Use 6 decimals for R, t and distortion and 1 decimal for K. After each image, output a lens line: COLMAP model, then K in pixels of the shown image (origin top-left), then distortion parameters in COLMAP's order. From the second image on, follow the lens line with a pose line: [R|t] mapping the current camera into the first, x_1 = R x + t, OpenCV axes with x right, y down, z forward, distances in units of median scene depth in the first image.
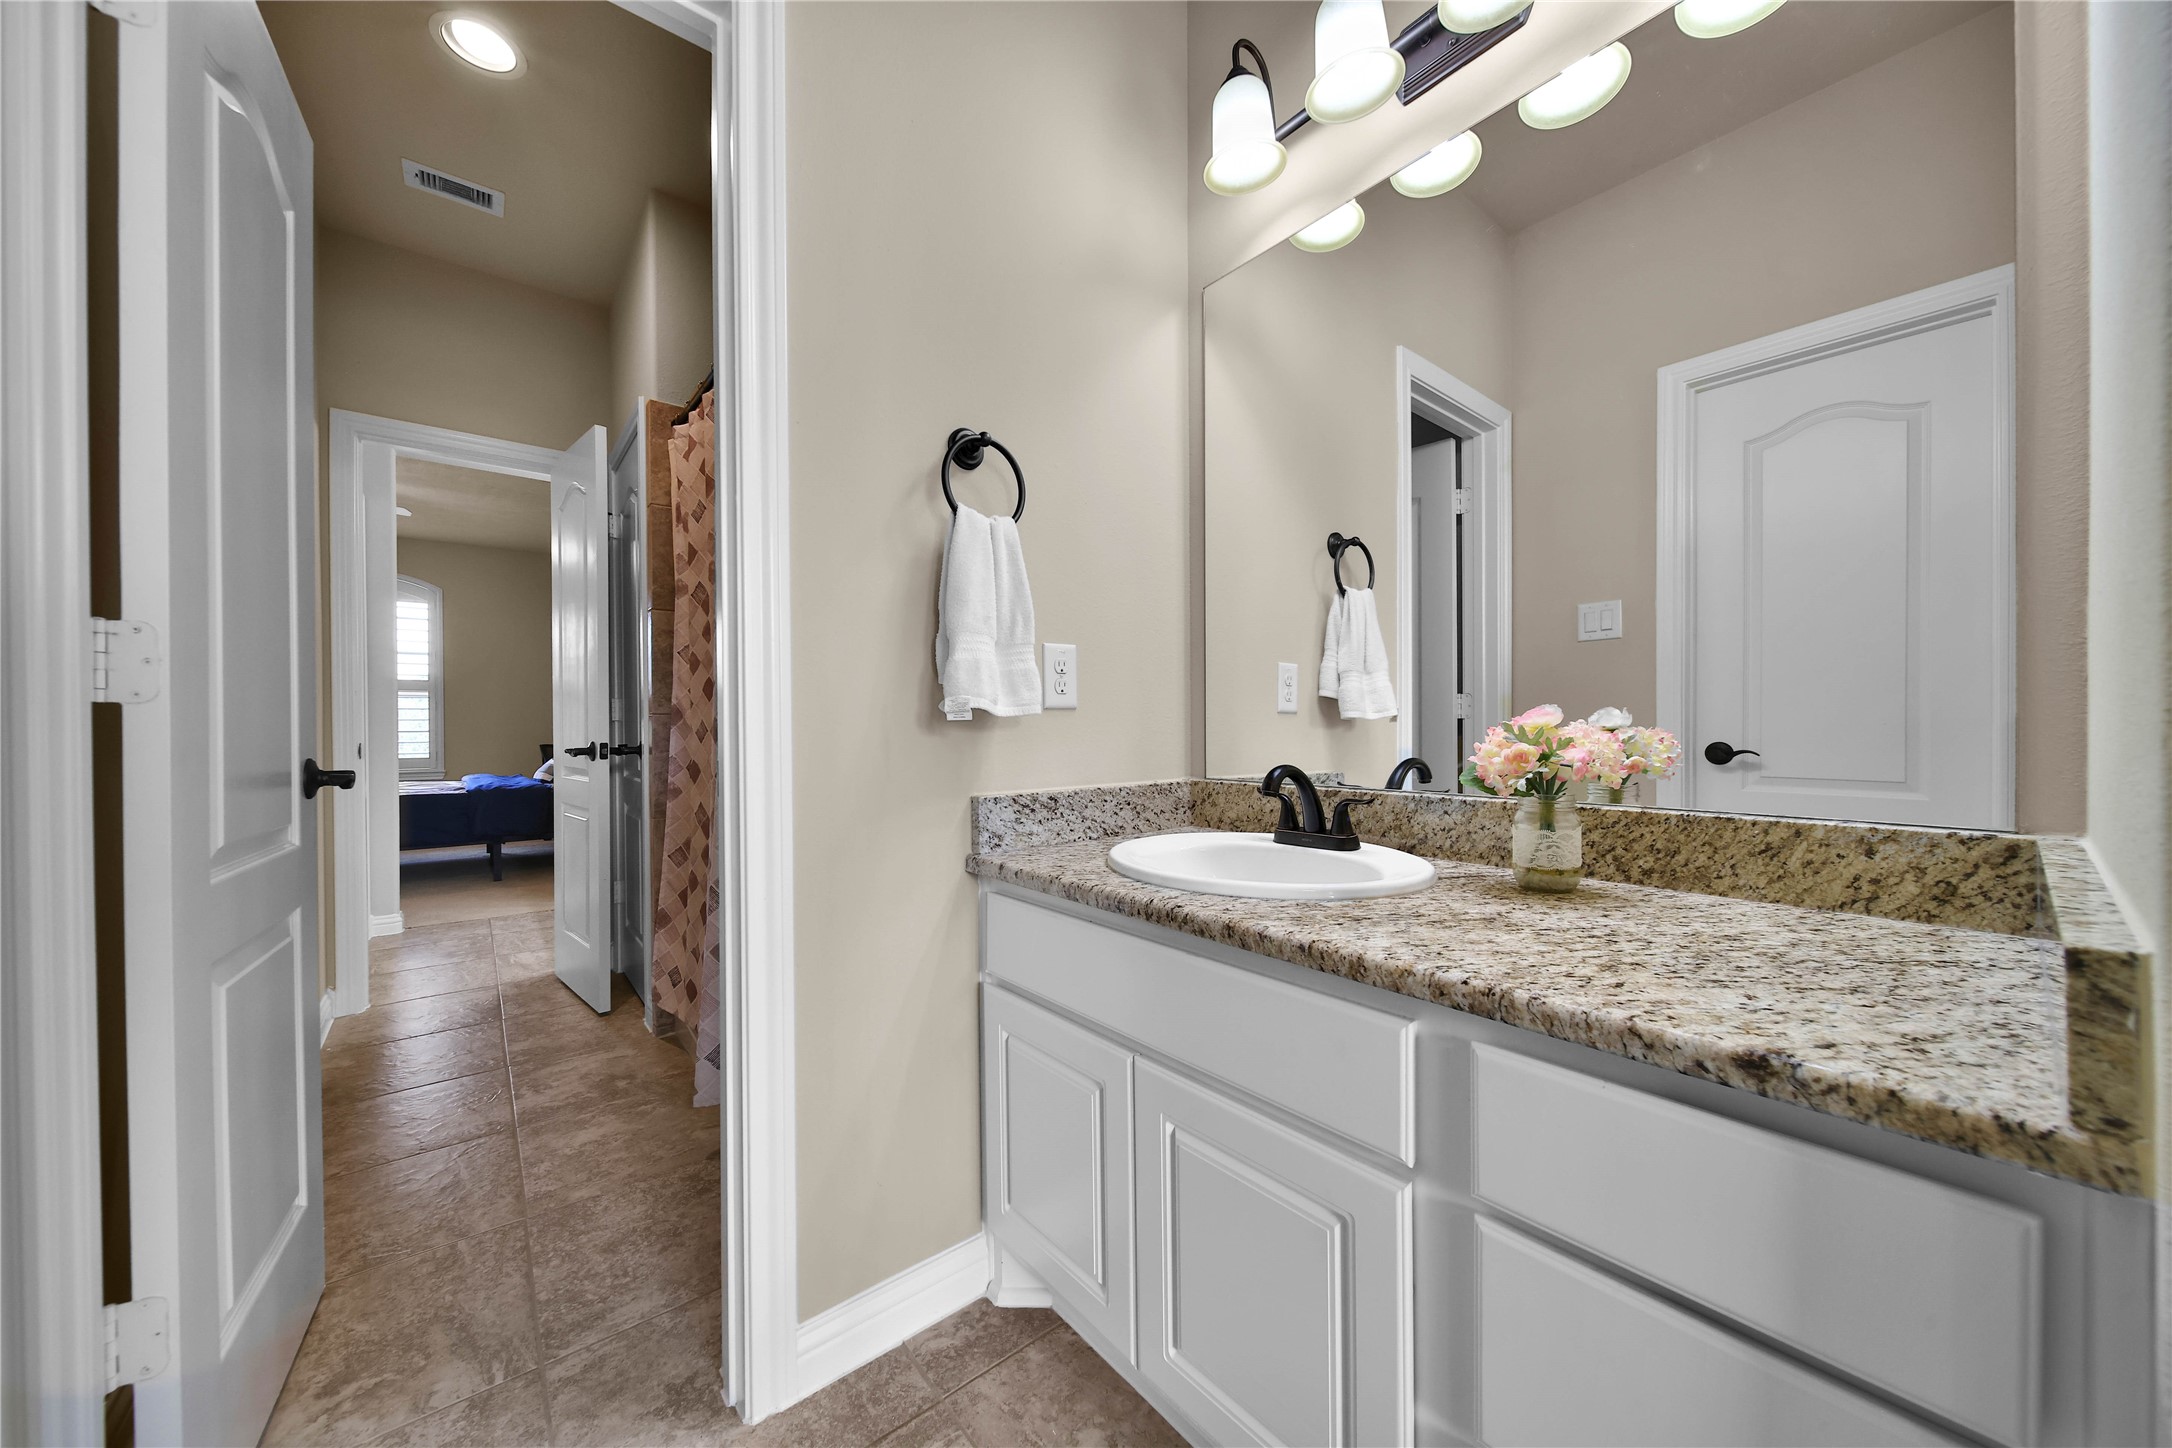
lens RADIAL K [[779.3, 0, 1145.2], [0, 779.3, 755.2], [0, 0, 1]] dist [-0.001394, -0.000098]
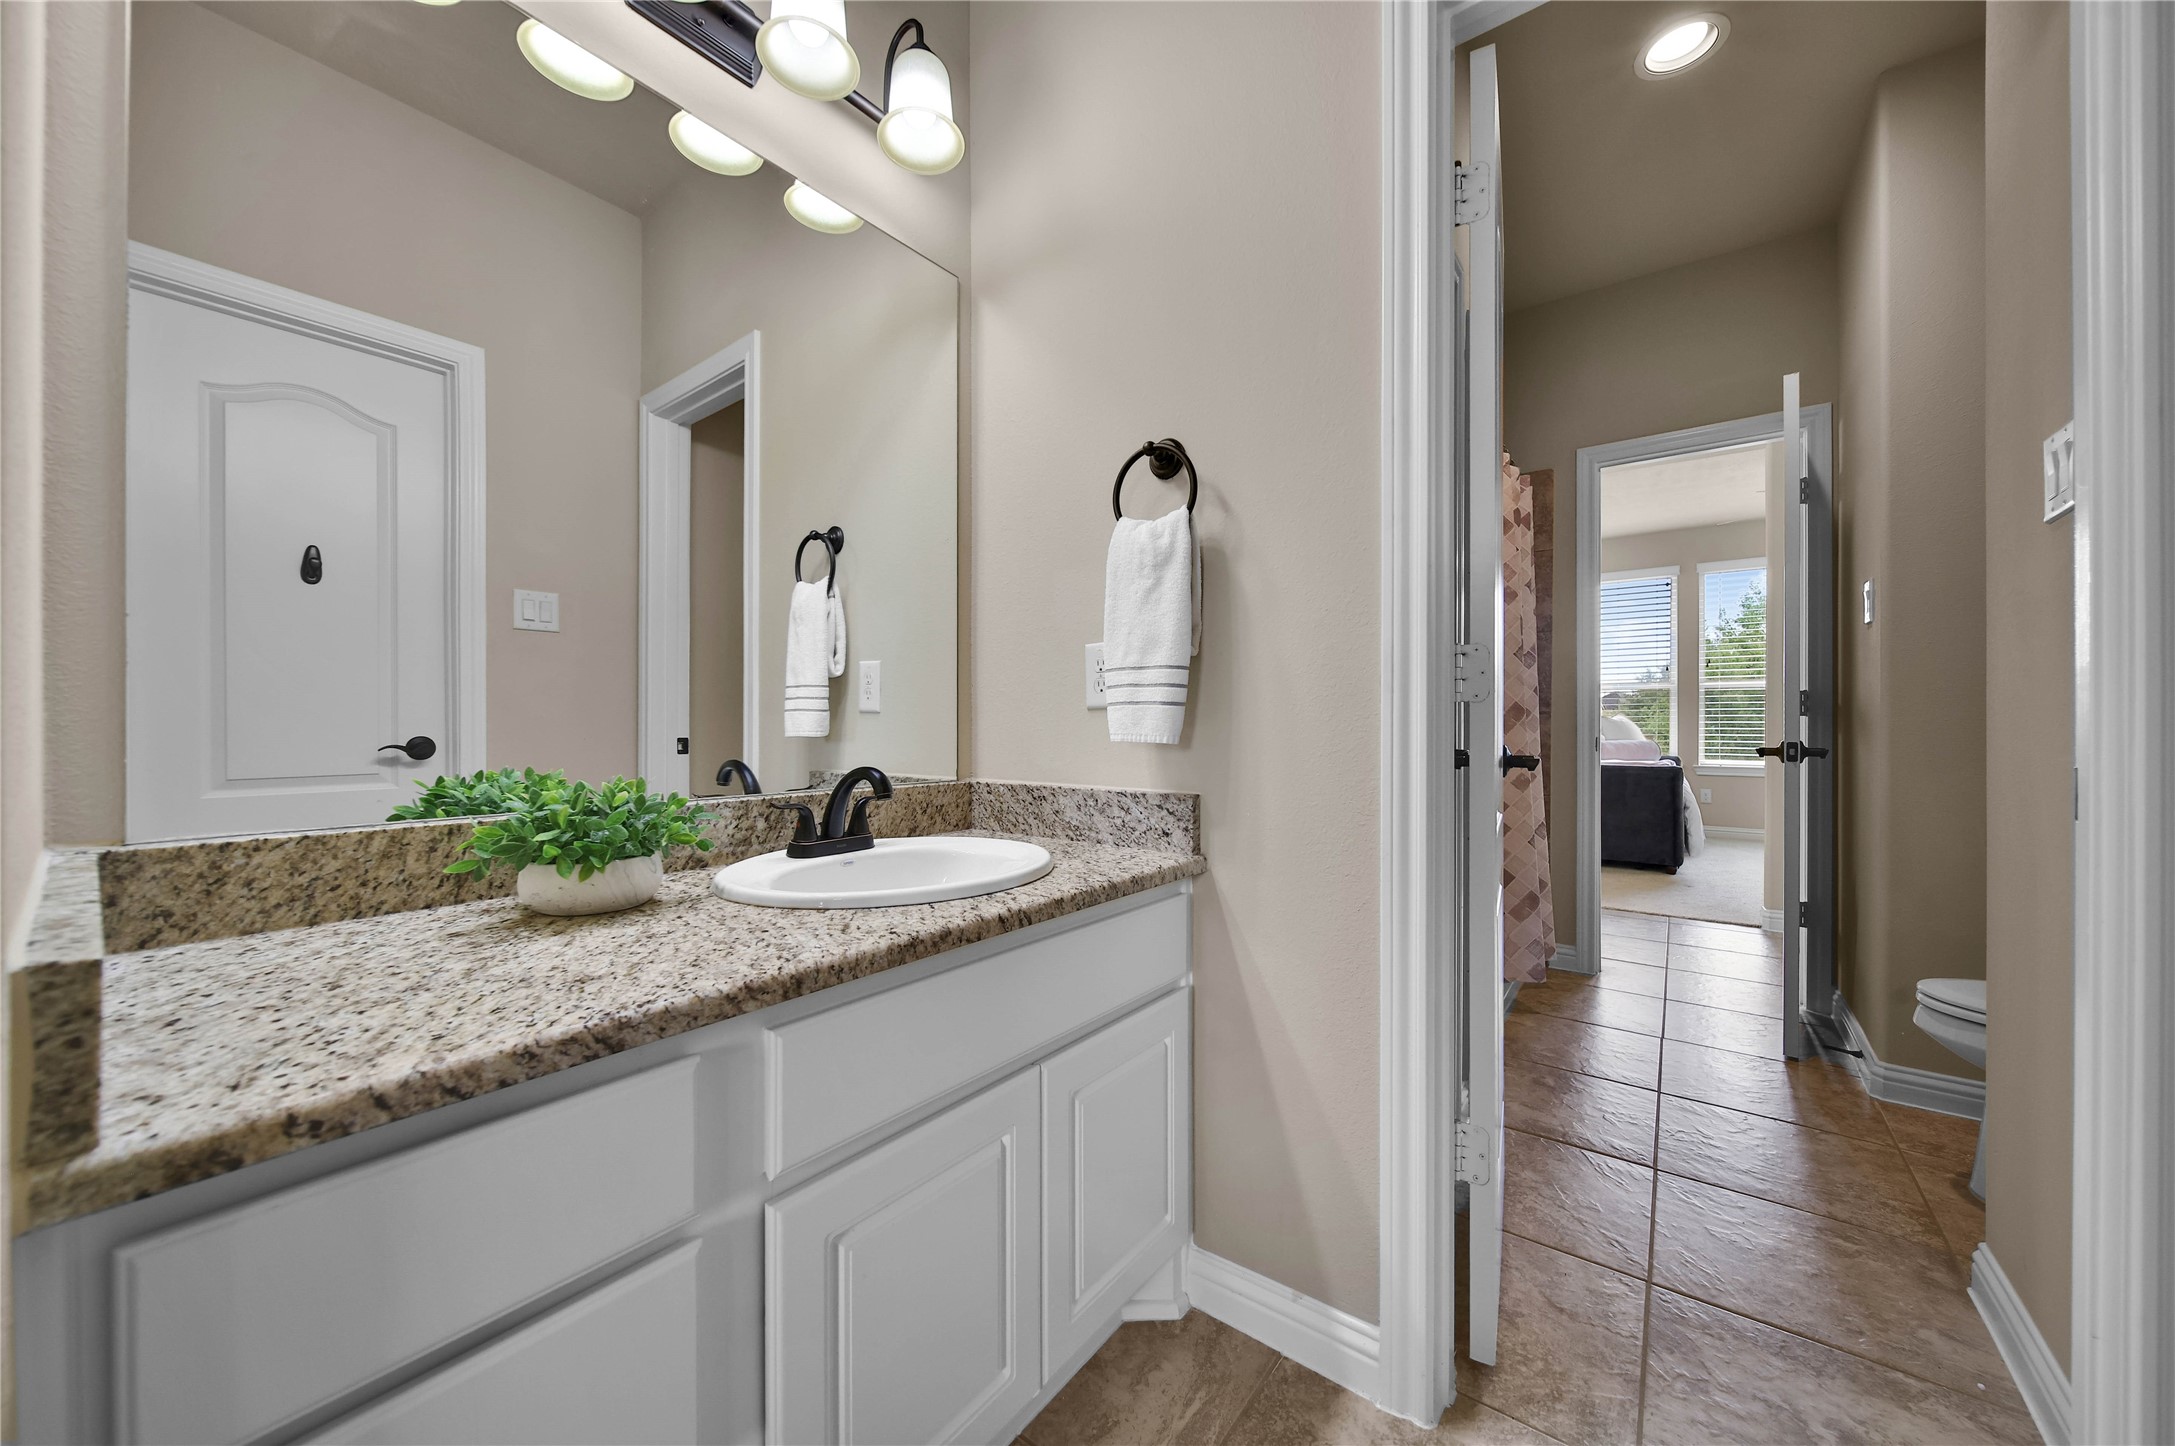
lens RADIAL K [[780.4, 0, 1096.2], [0, 780.4, 732.3], [0, 0, 1]] dist [-0.001394, -0.000098]
pose [[-0.176130, 0.016292, 0.984232, -0.754345], [0.023496, 0.999648, -0.012343, -0.009184], [-0.984086, 0.020951, -0.176451, 0.845625]]
